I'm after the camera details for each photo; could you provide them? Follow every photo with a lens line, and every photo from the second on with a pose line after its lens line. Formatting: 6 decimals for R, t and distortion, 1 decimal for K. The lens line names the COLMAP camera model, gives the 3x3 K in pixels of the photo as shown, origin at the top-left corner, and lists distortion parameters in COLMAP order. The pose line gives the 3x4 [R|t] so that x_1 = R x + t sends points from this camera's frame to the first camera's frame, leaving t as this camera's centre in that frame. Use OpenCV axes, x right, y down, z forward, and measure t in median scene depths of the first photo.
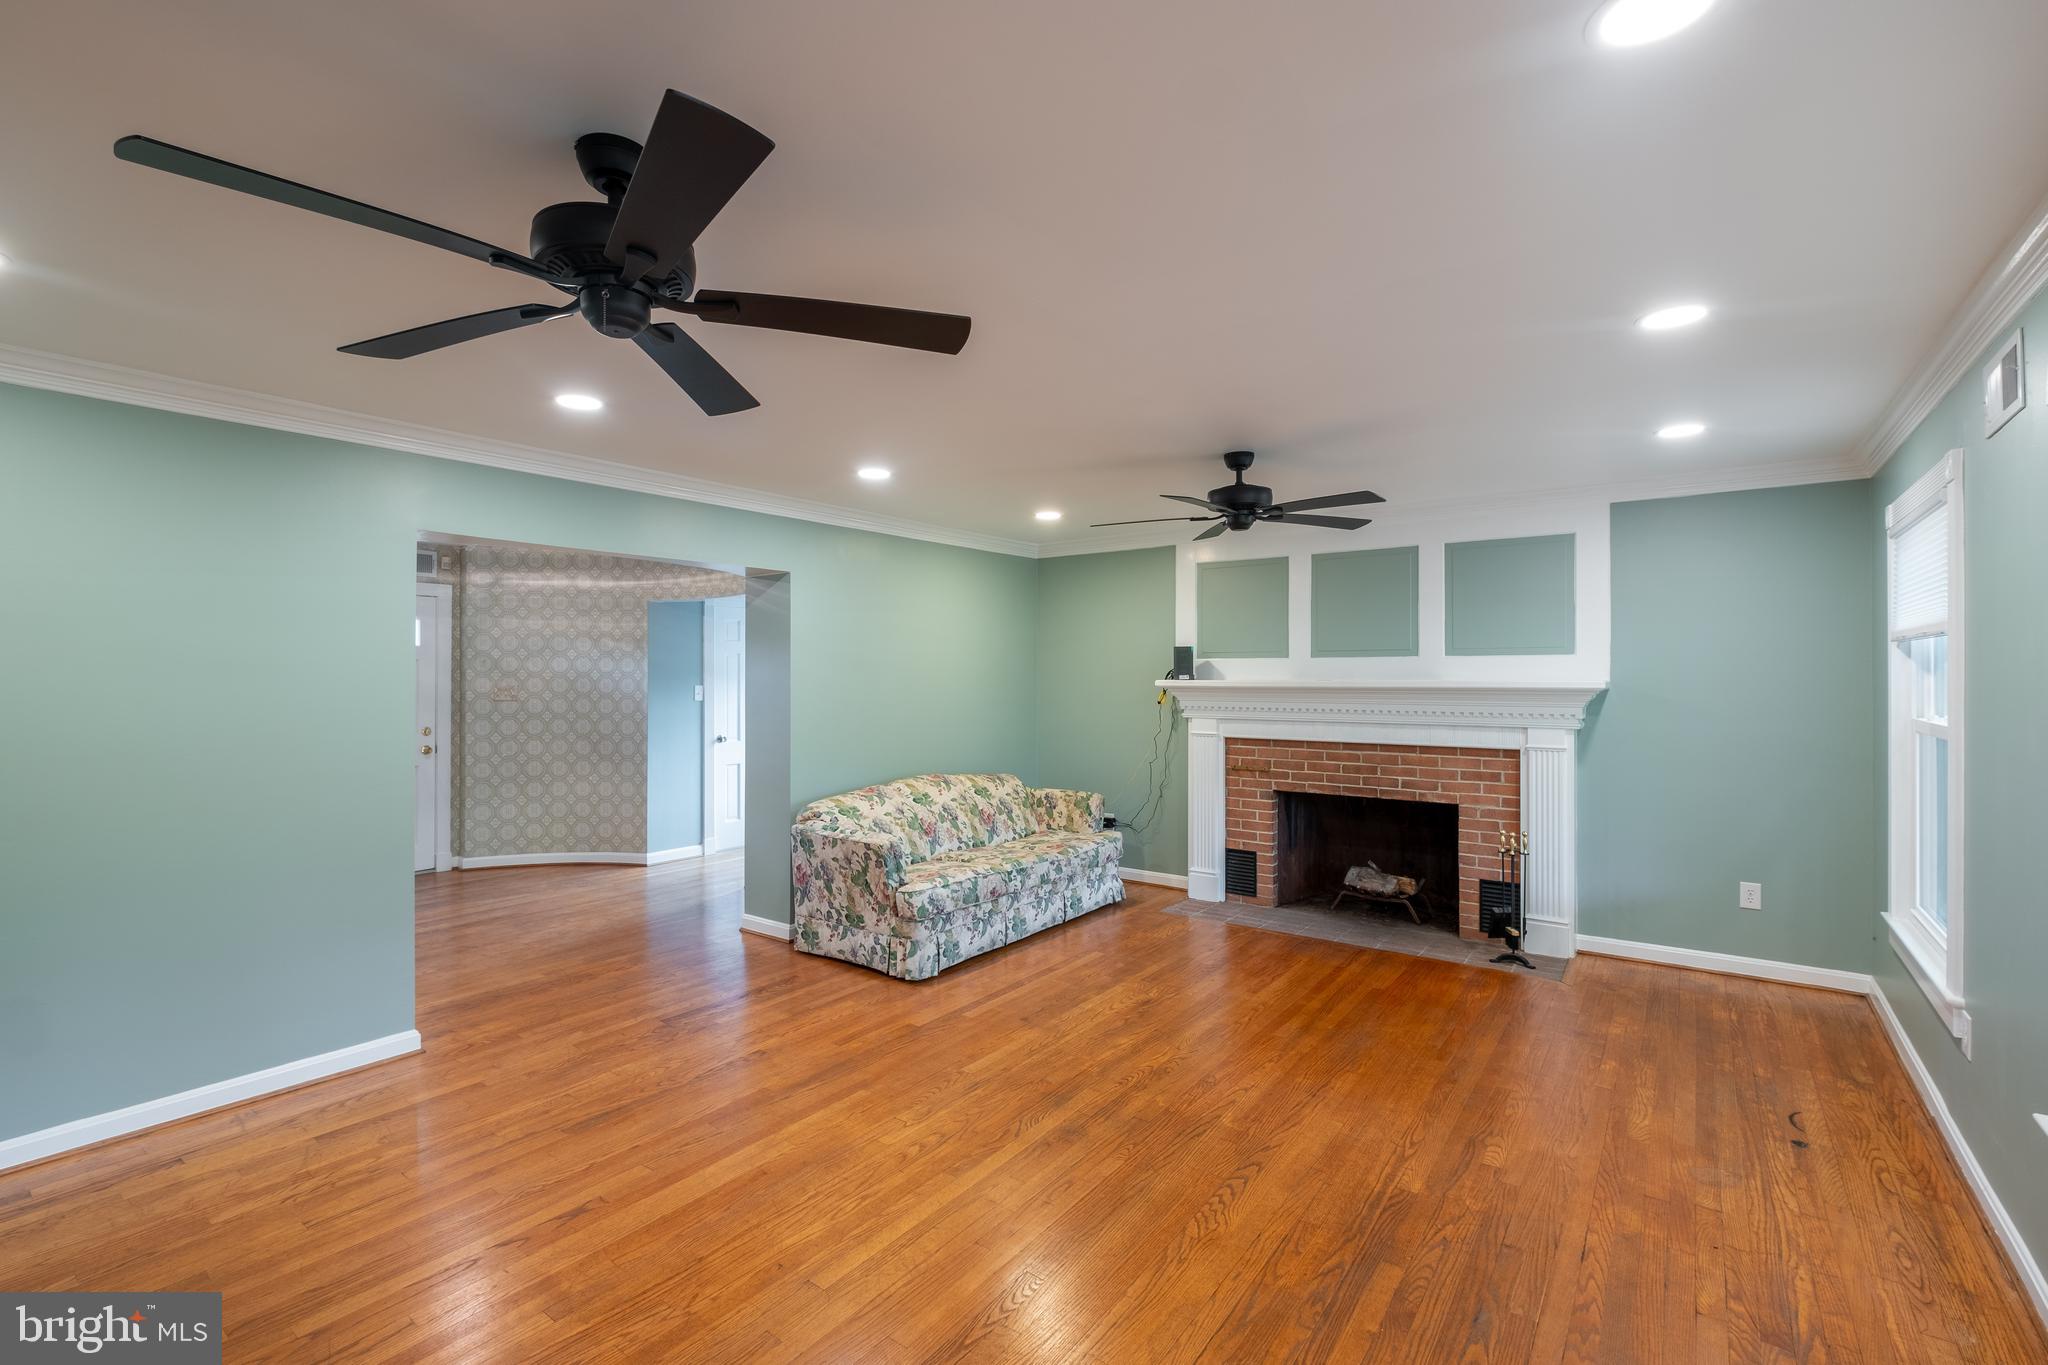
lens RADIAL K [[934.2, 0, 1027.5], [0, 934.2, 677.4], [0, 0, 1]] dist [-0.008539, -0.000940]
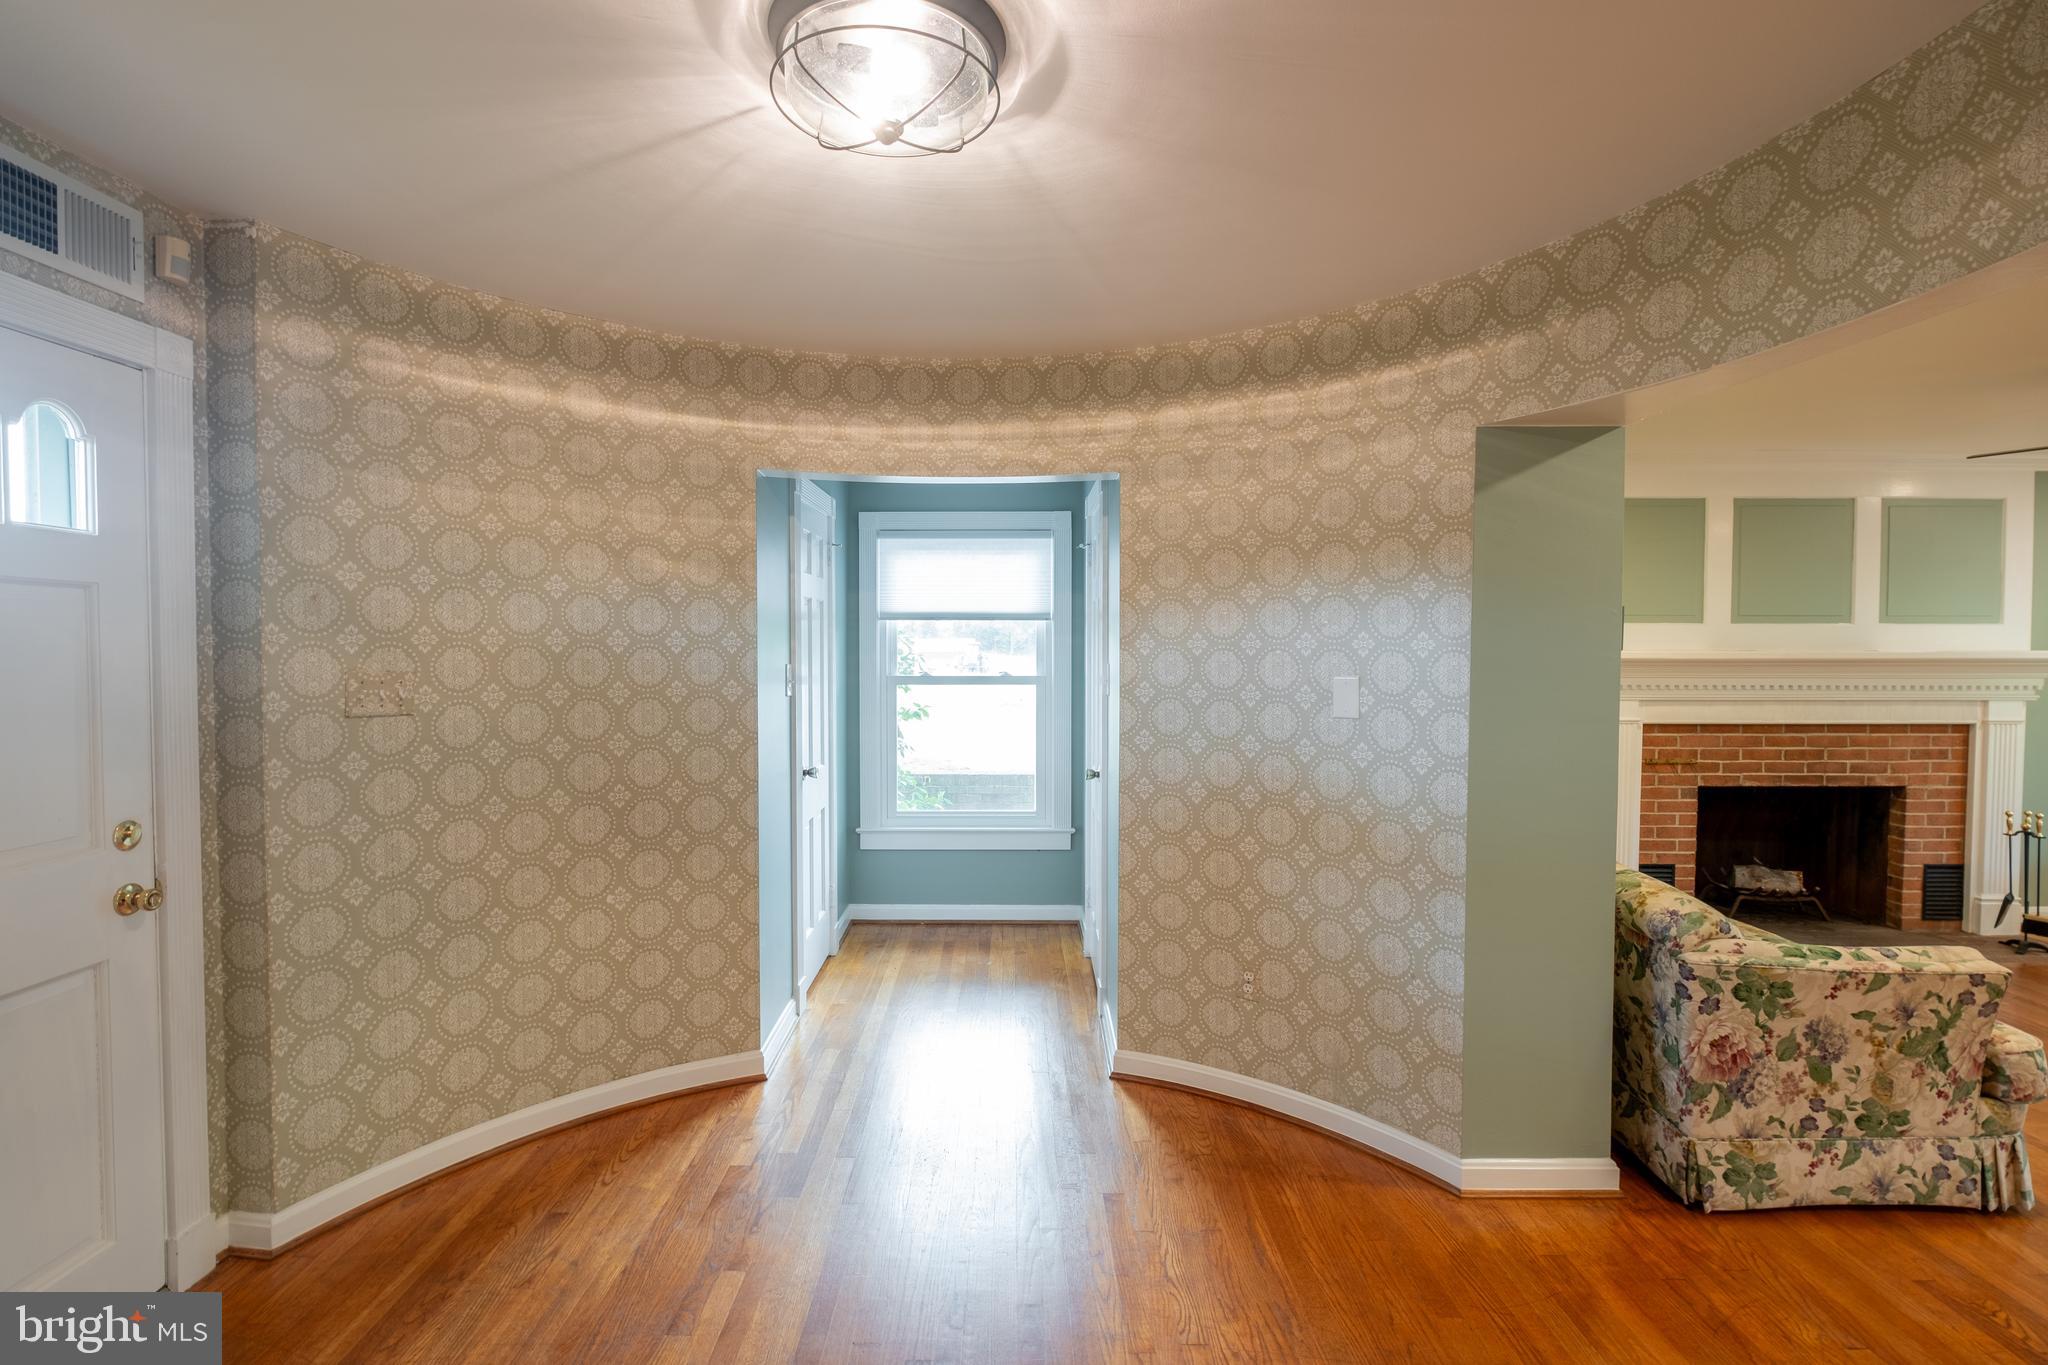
lens RADIAL K [[934.2, 0, 1021.9], [0, 934.2, 676.5], [0, 0, 1]] dist [-0.008539, -0.000940]
pose [[0.803299, -0.019244, 0.595264, -0.581489], [-0.000437, 0.999459, 0.032900, -0.000701], [-0.595575, -0.026688, 0.802856, 0.594924]]
